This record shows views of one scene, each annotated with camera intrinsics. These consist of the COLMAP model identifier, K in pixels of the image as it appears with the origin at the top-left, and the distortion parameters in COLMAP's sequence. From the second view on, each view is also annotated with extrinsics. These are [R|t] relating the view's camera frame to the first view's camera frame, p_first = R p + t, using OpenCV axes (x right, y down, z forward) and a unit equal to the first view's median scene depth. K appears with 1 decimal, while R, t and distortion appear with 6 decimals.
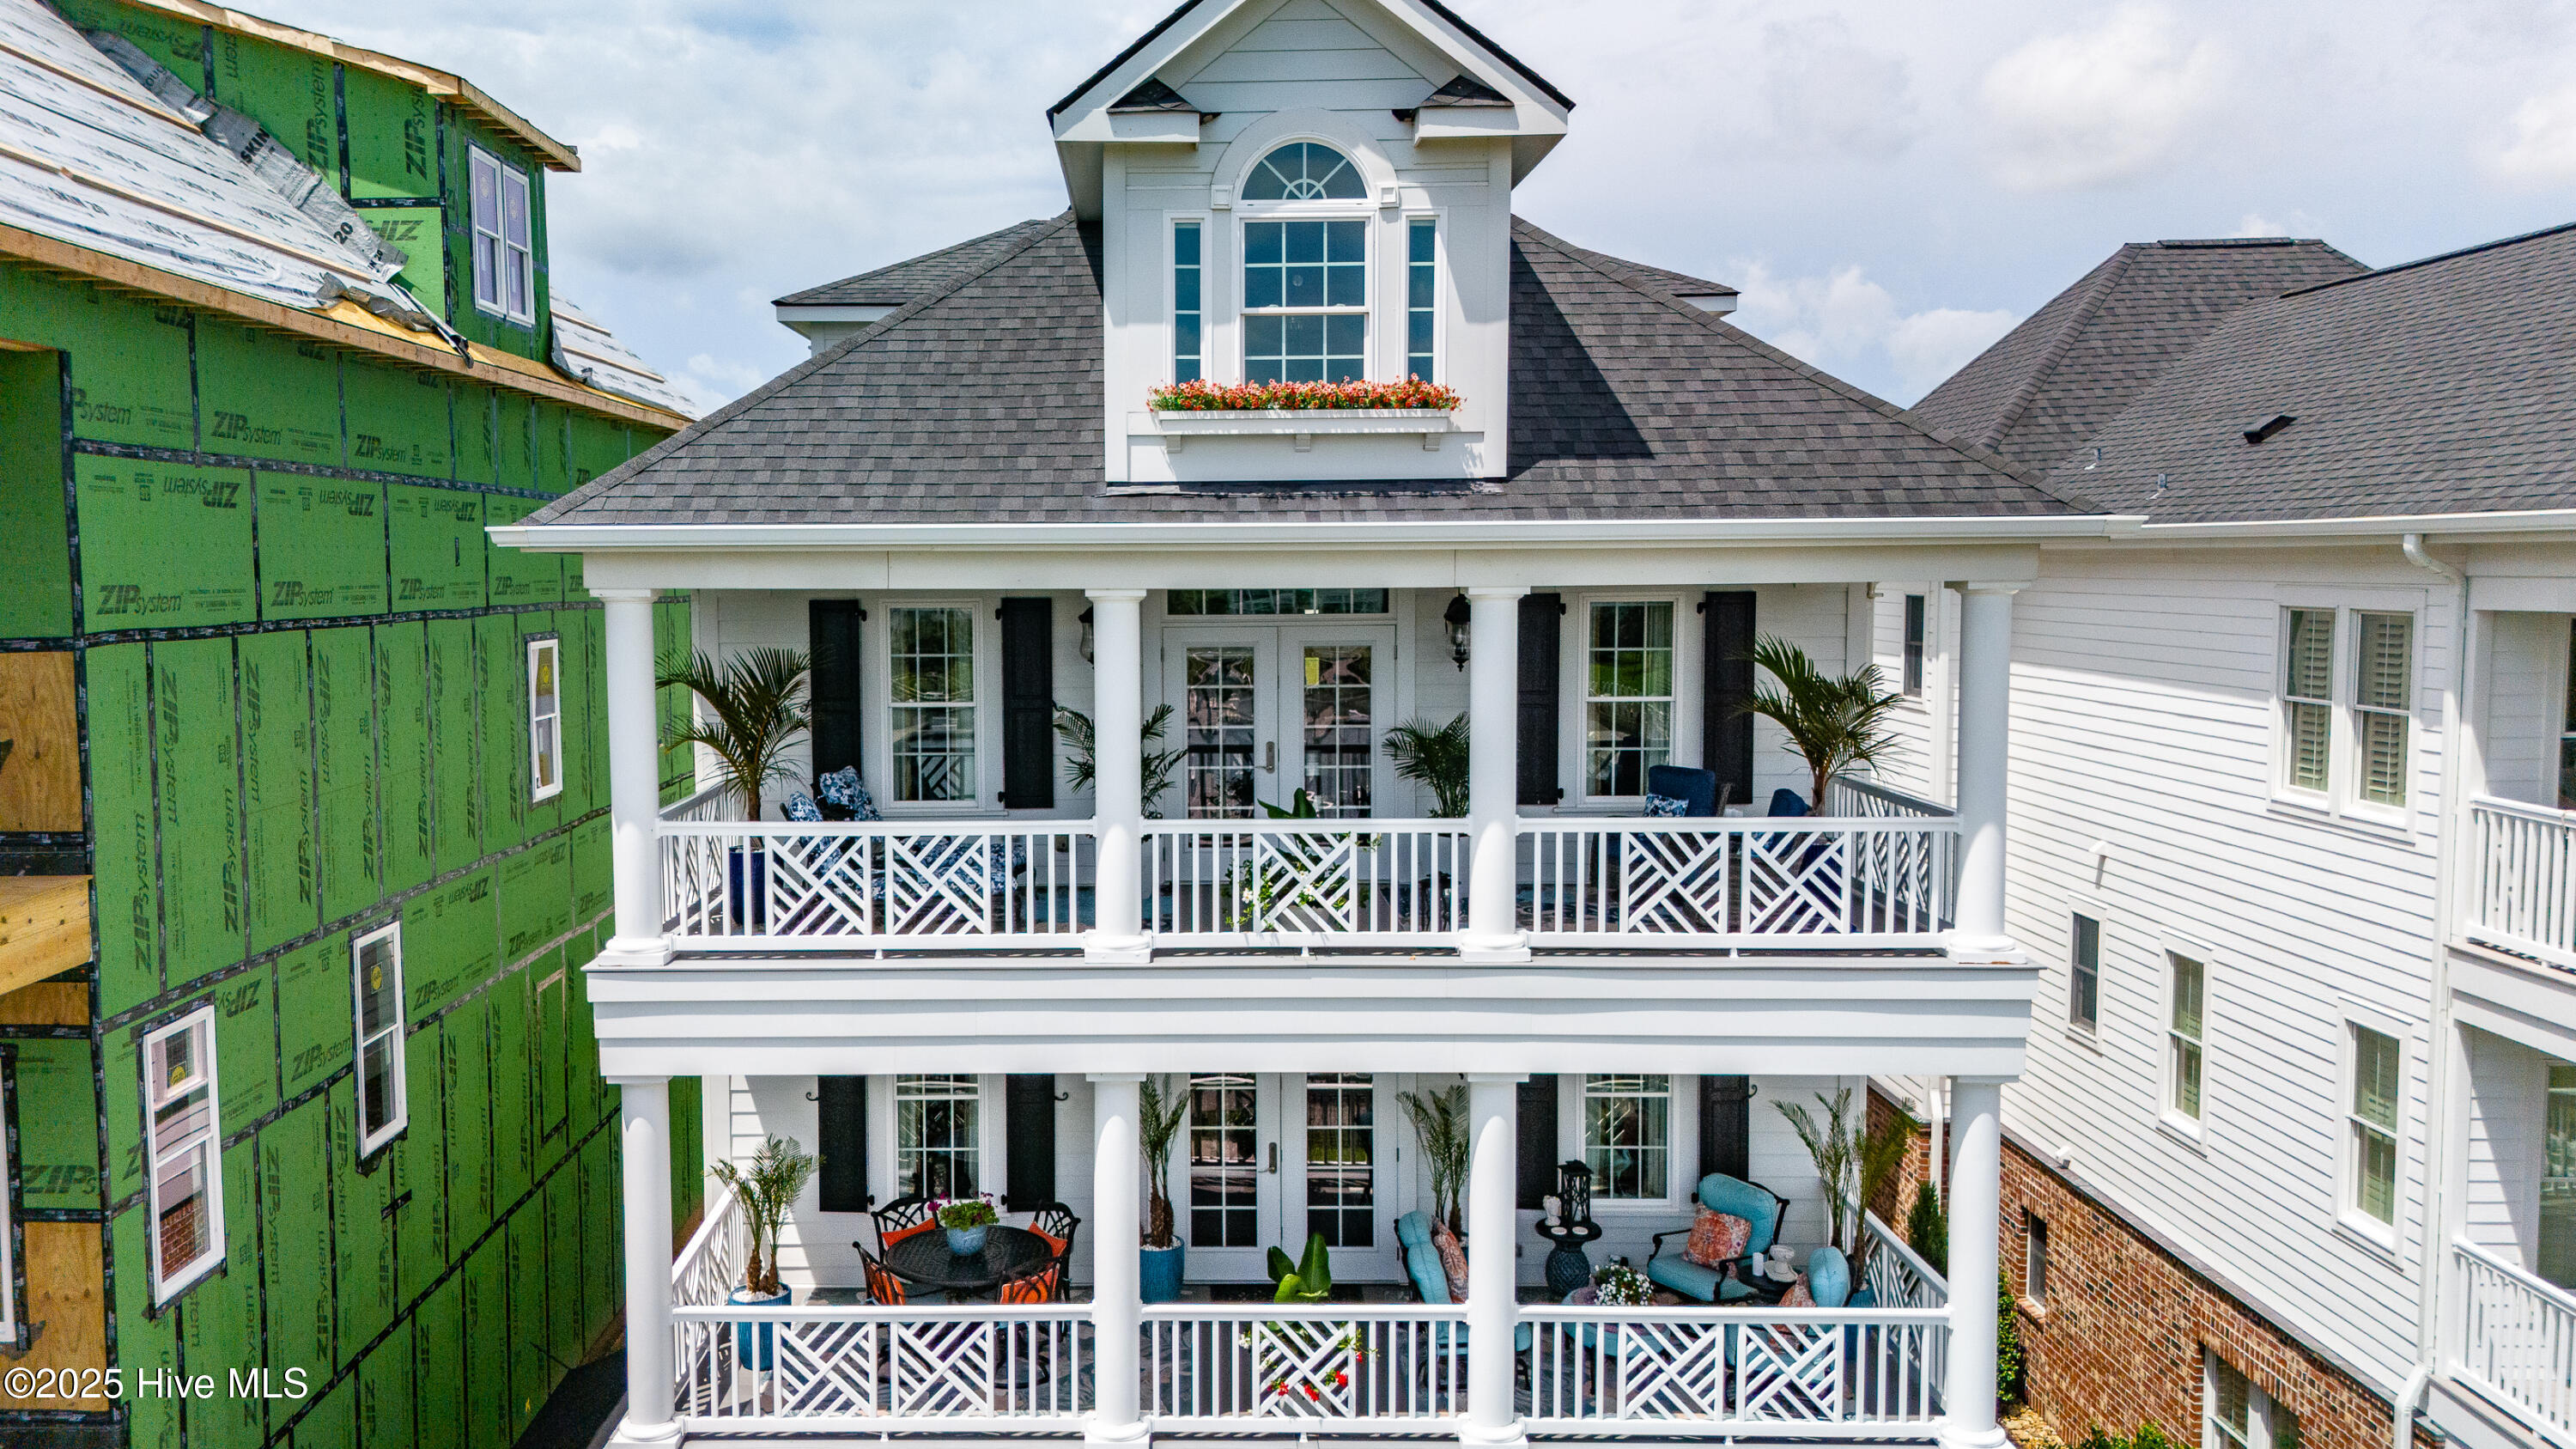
lens RADIAL K [[1955.4, 0, 1178.6], [0, 1955.4, 724.5], [0, 0, 1]] dist [0.058704, -0.032330]
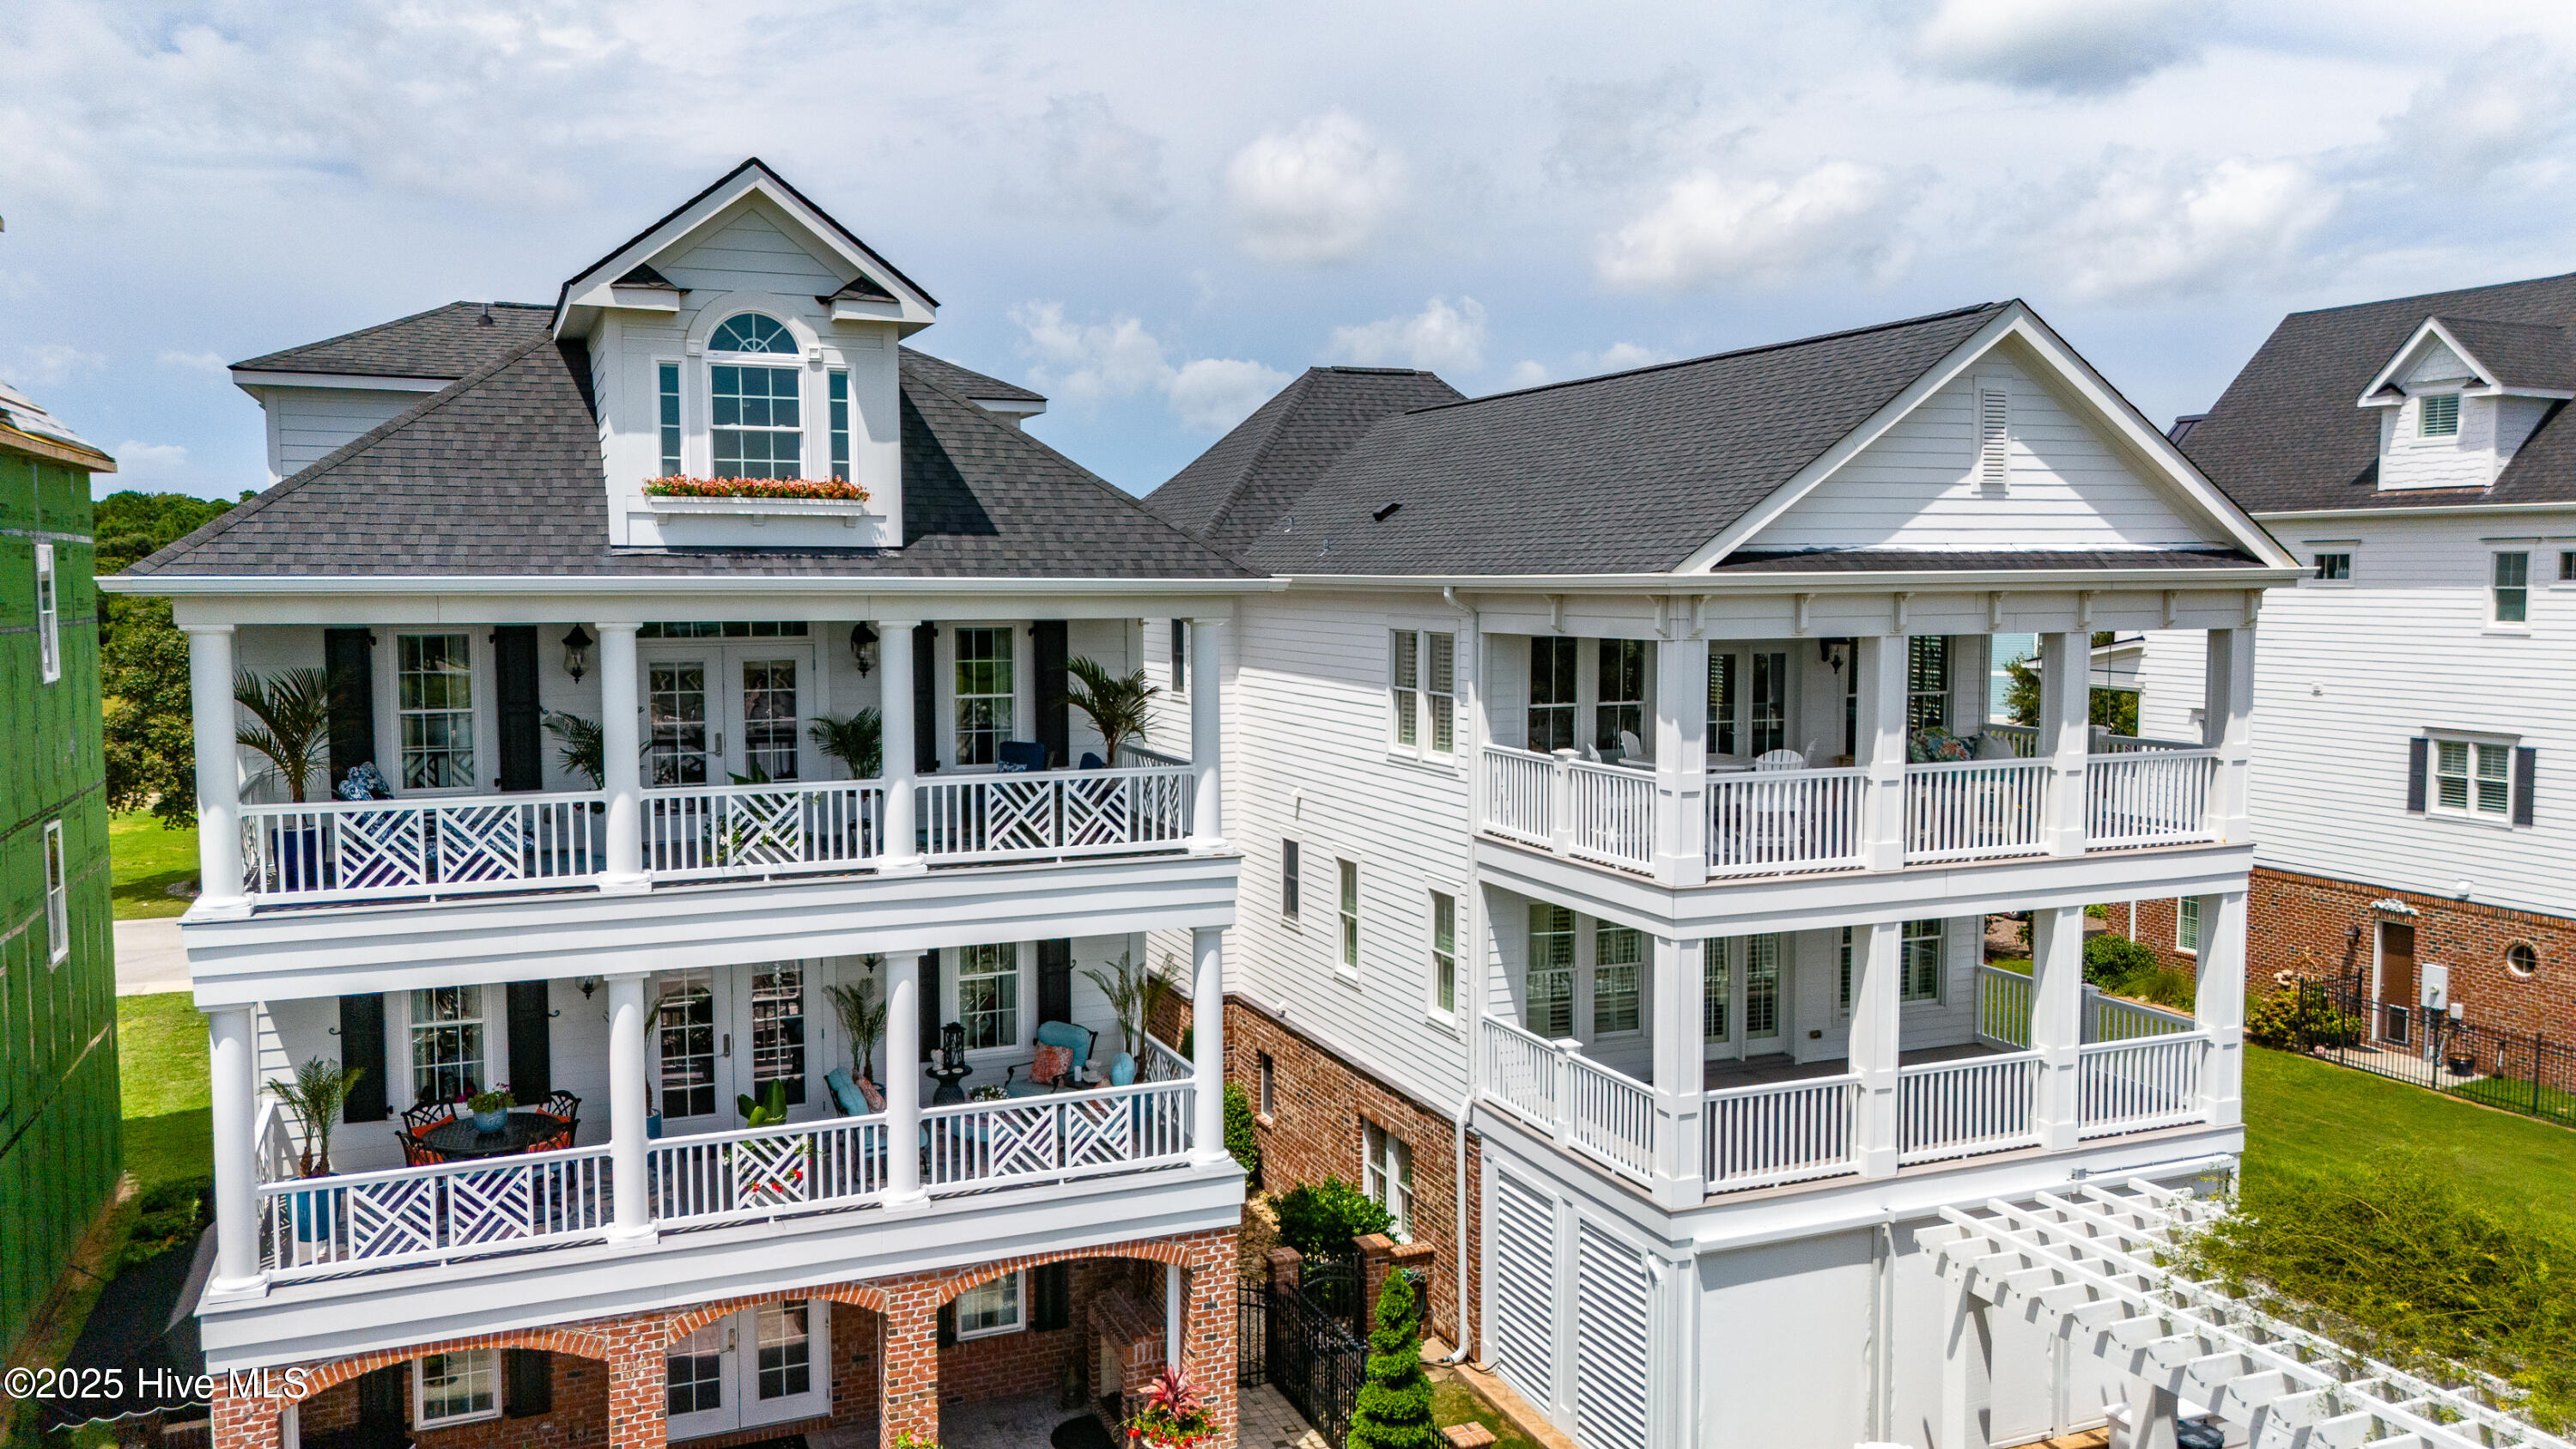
lens RADIAL K [[1955.4, 0, 1329.1], [0, 1955.4, 717.5], [0, 0, 1]] dist [0.058704, -0.032330]
pose [[0.912823, -0.024452, 0.407624, -0.140080], [0.026363, 0.999652, 0.000930, 0.009439], [-0.407505, 0.009897, 0.913149, -0.465165]]
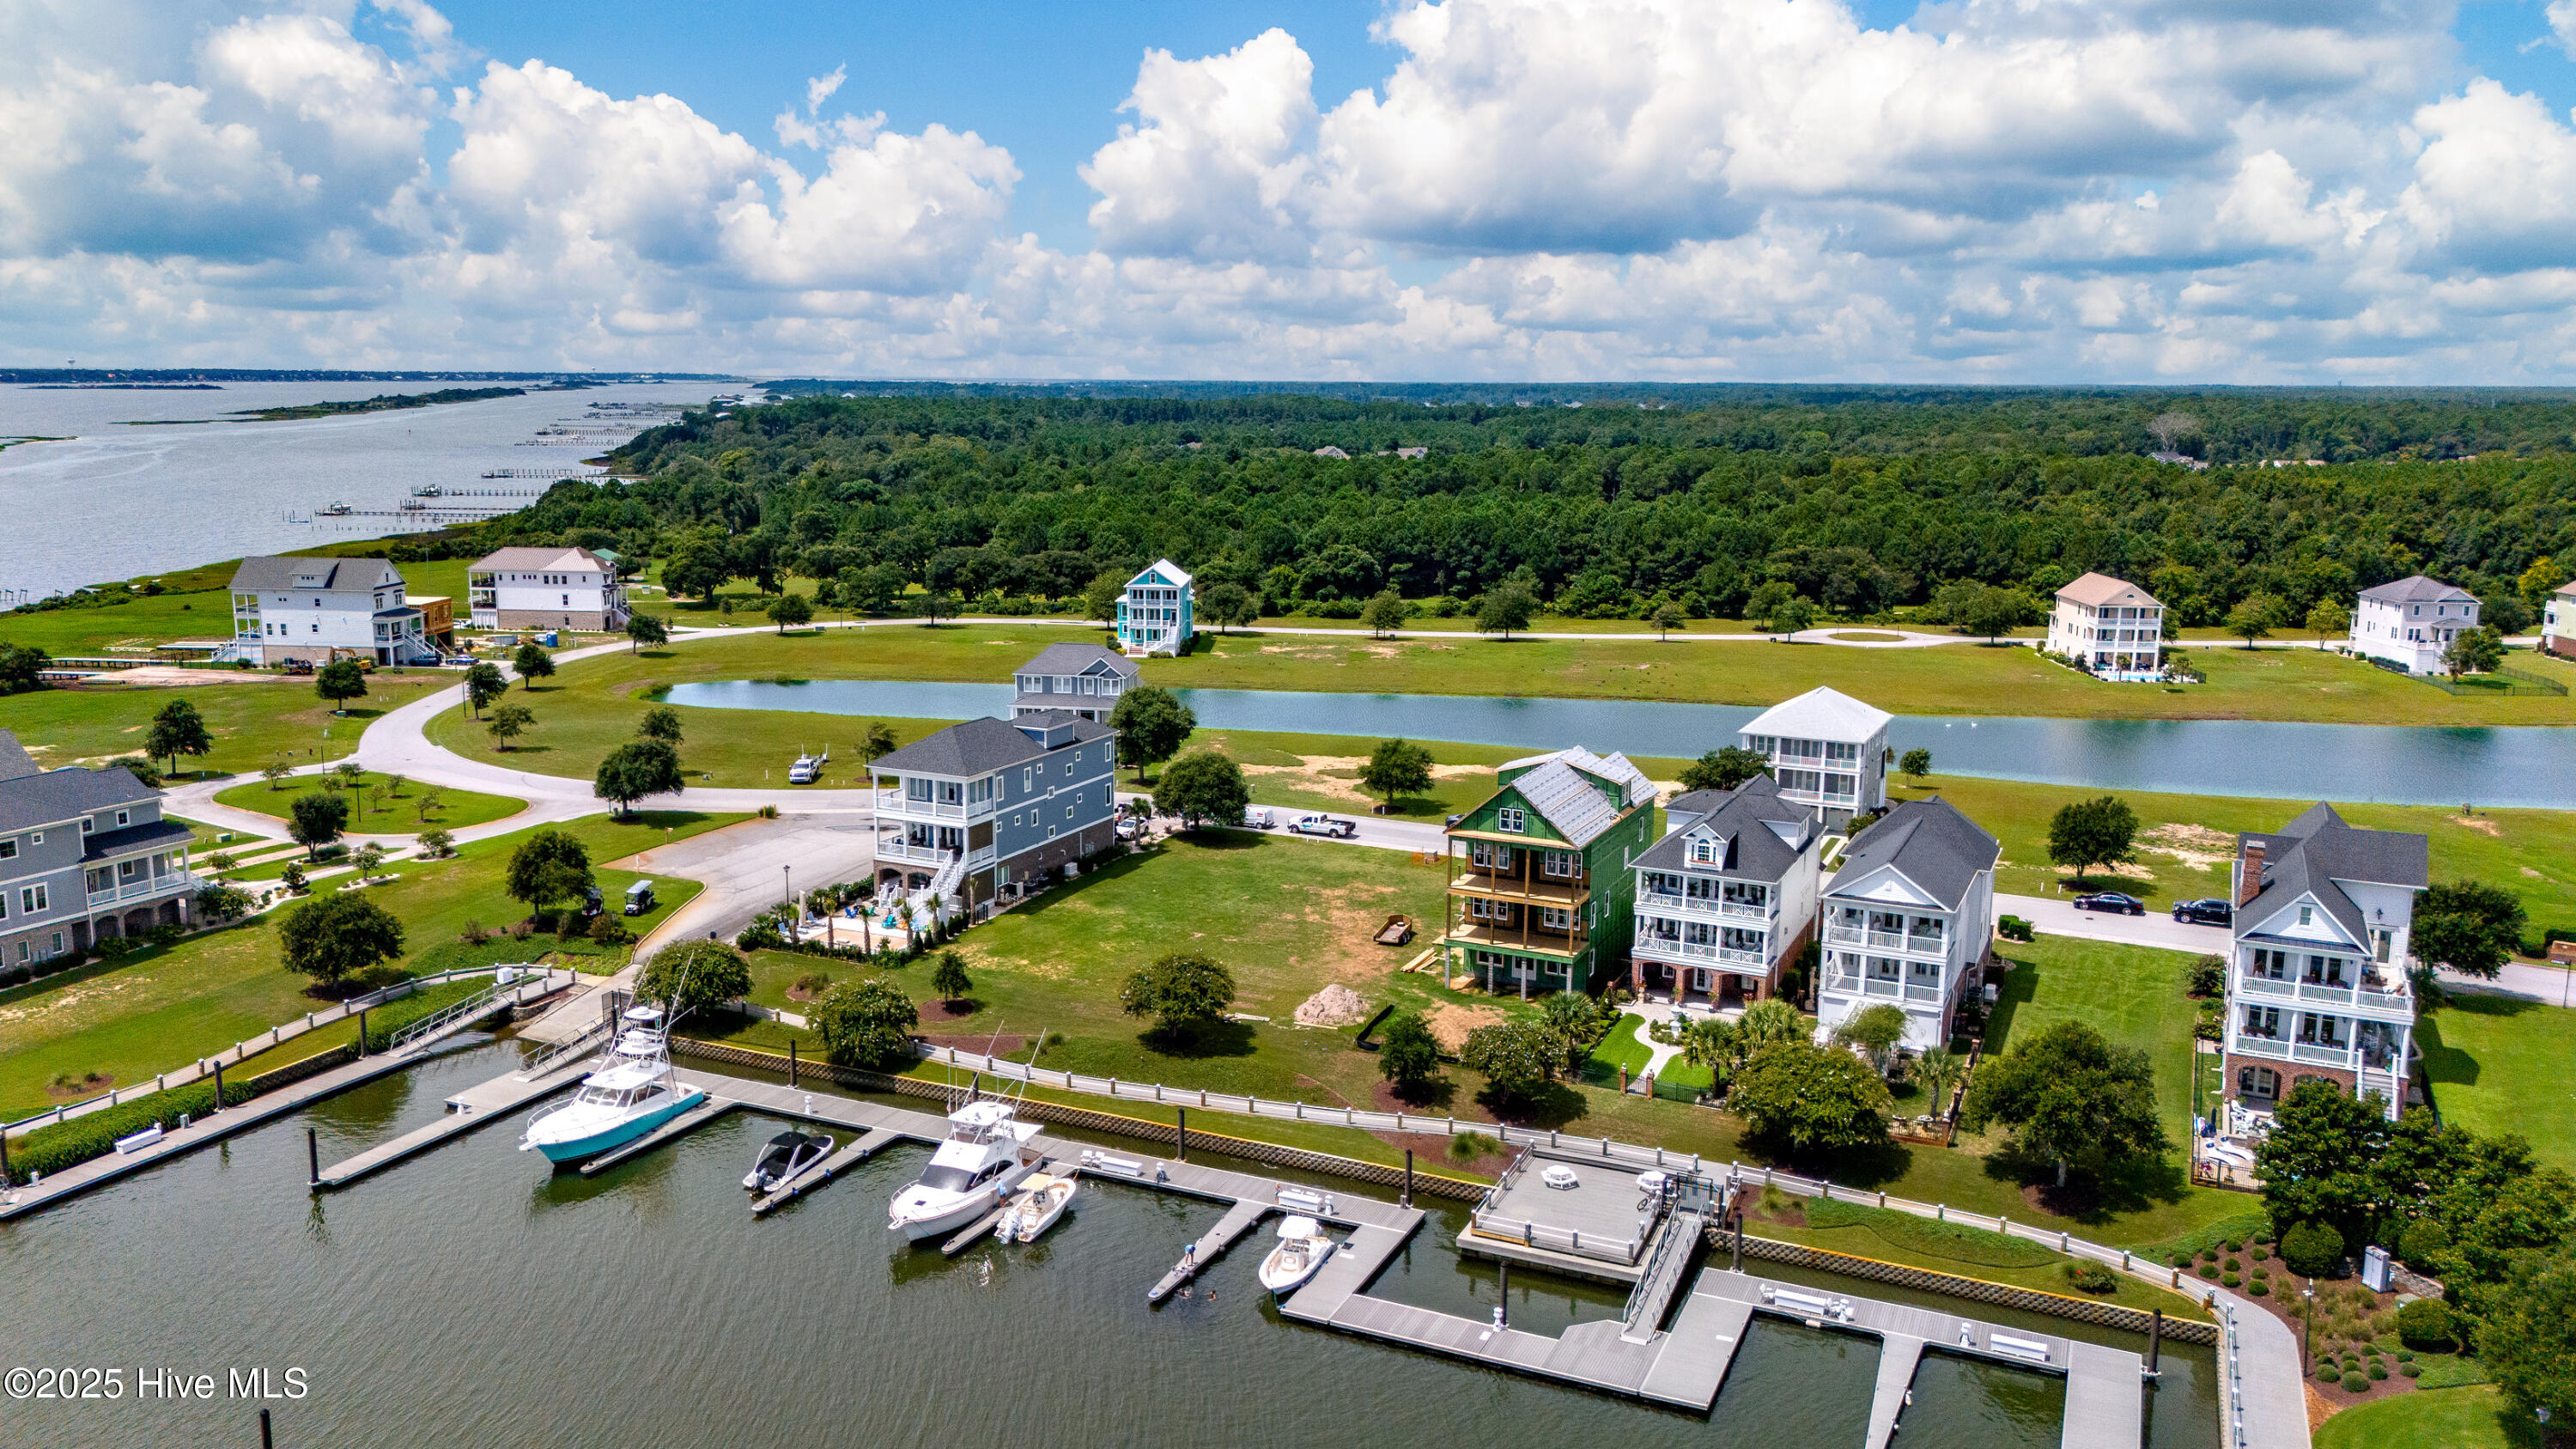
lens RADIAL K [[1955.4, 0, 1288.0], [0, 1955.4, 721.6], [0, 0, 1]] dist [0.058704, -0.032330]
pose [[0.915544, 0.093806, -0.391127, 2.032592], [-0.052074, 0.991884, 0.115995, -1.980013], [0.398834, -0.085831, 0.912998, -9.308977]]
